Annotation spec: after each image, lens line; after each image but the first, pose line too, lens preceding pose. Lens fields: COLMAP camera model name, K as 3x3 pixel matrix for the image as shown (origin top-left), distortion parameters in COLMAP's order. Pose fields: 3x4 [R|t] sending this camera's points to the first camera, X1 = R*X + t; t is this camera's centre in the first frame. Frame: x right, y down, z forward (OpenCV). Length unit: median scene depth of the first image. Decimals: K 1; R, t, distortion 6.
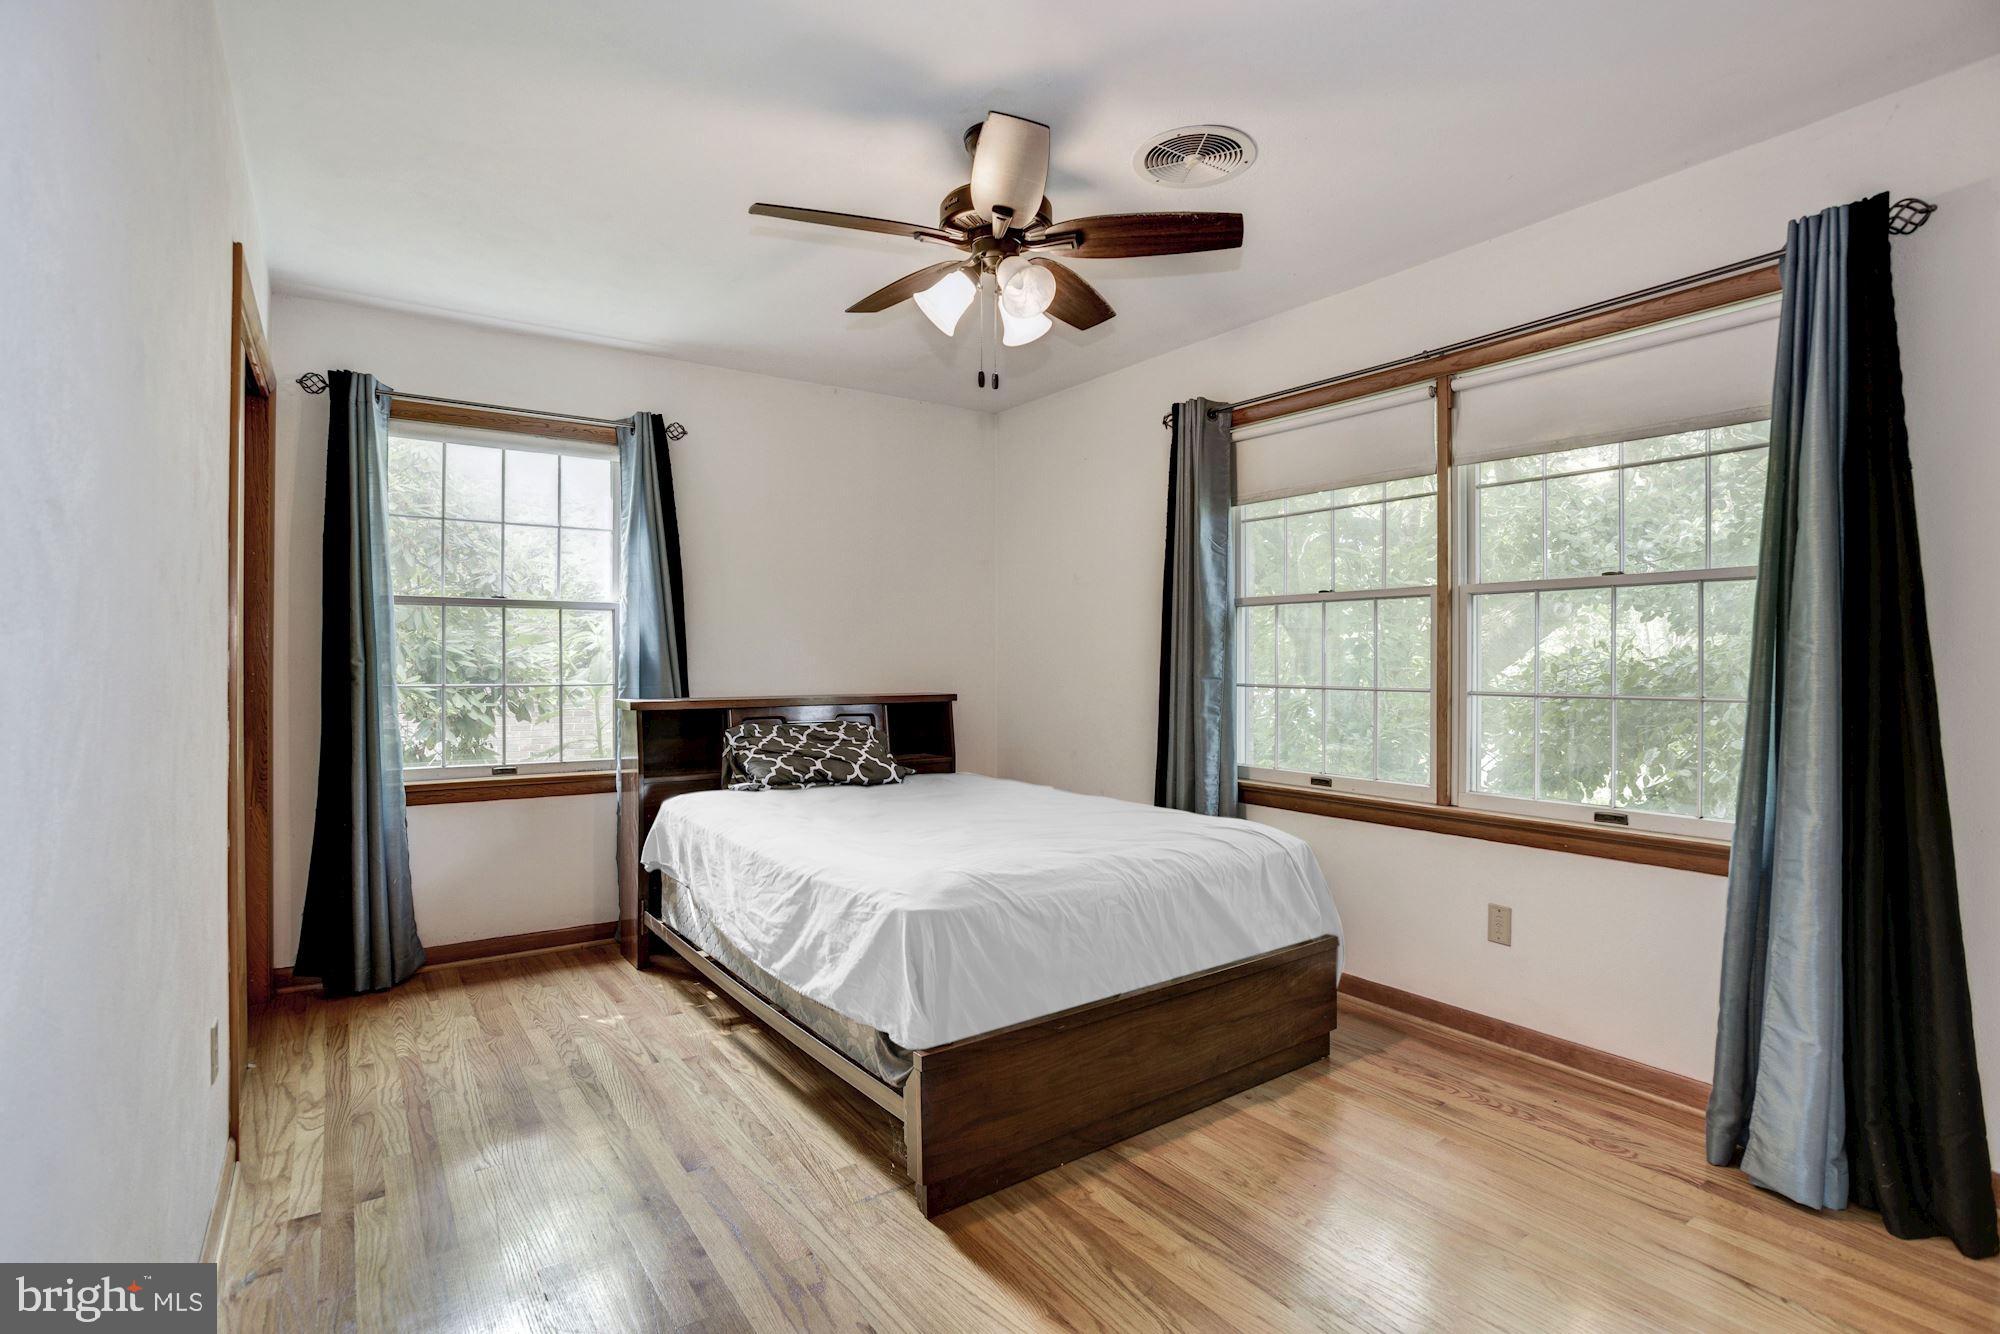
lens RADIAL K [[972.9, 0, 996.2], [0, 972.9, 659.3], [0, 0, 1]] dist [-0.002824, -0.000080]
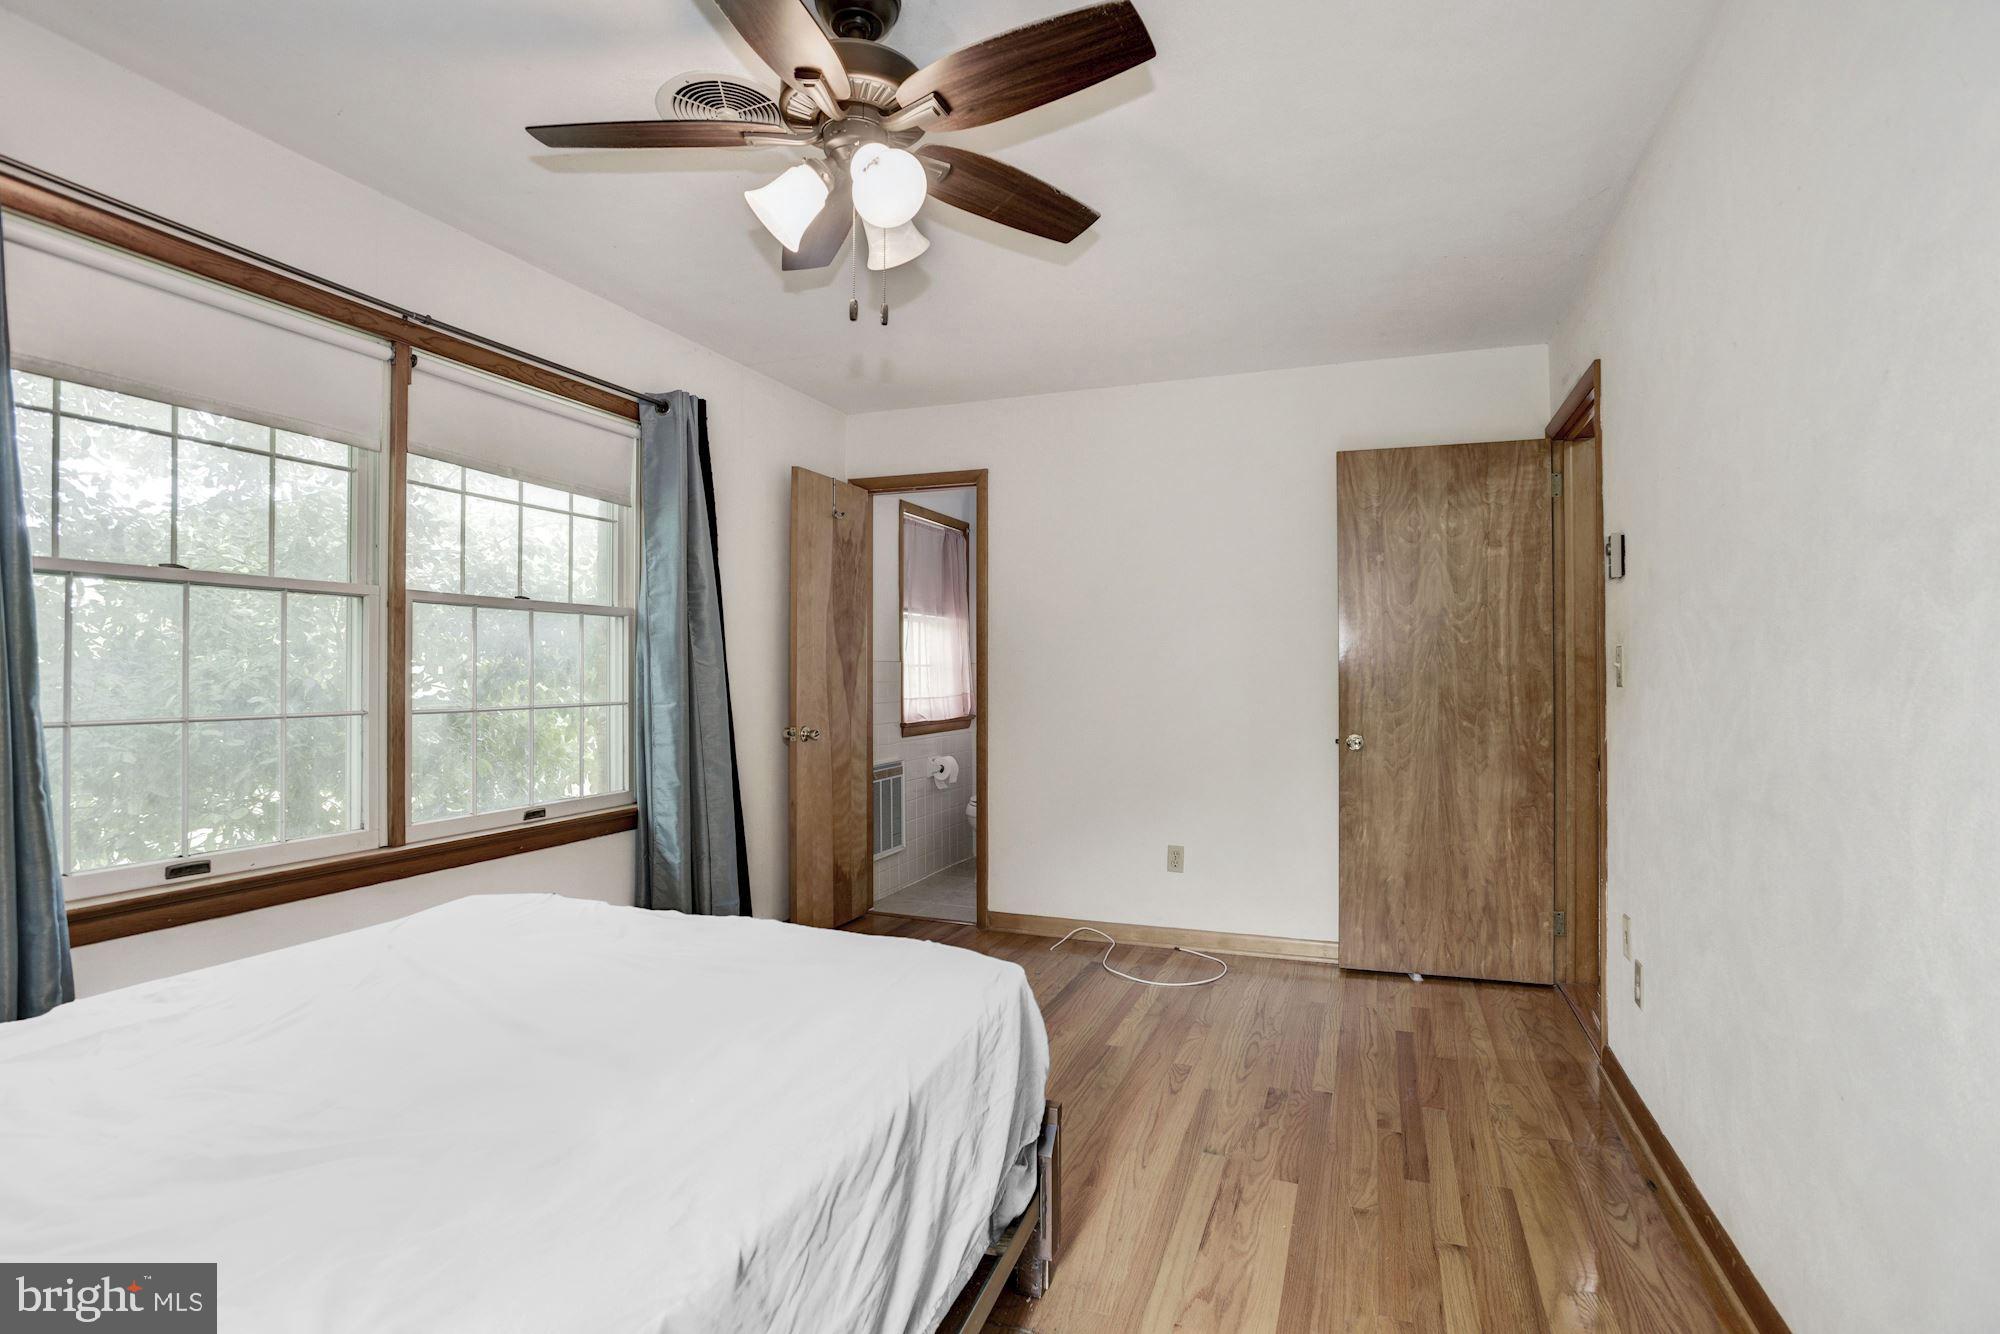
lens RADIAL K [[972.9, 0, 996.5], [0, 972.9, 681.6], [0, 0, 1]] dist [-0.002824, -0.000080]
pose [[-0.563253, 0.012146, 0.826195, -0.528915], [0.017185, 0.999848, -0.002982, 0.018334], [-0.826106, 0.012519, -0.563376, 1.029765]]
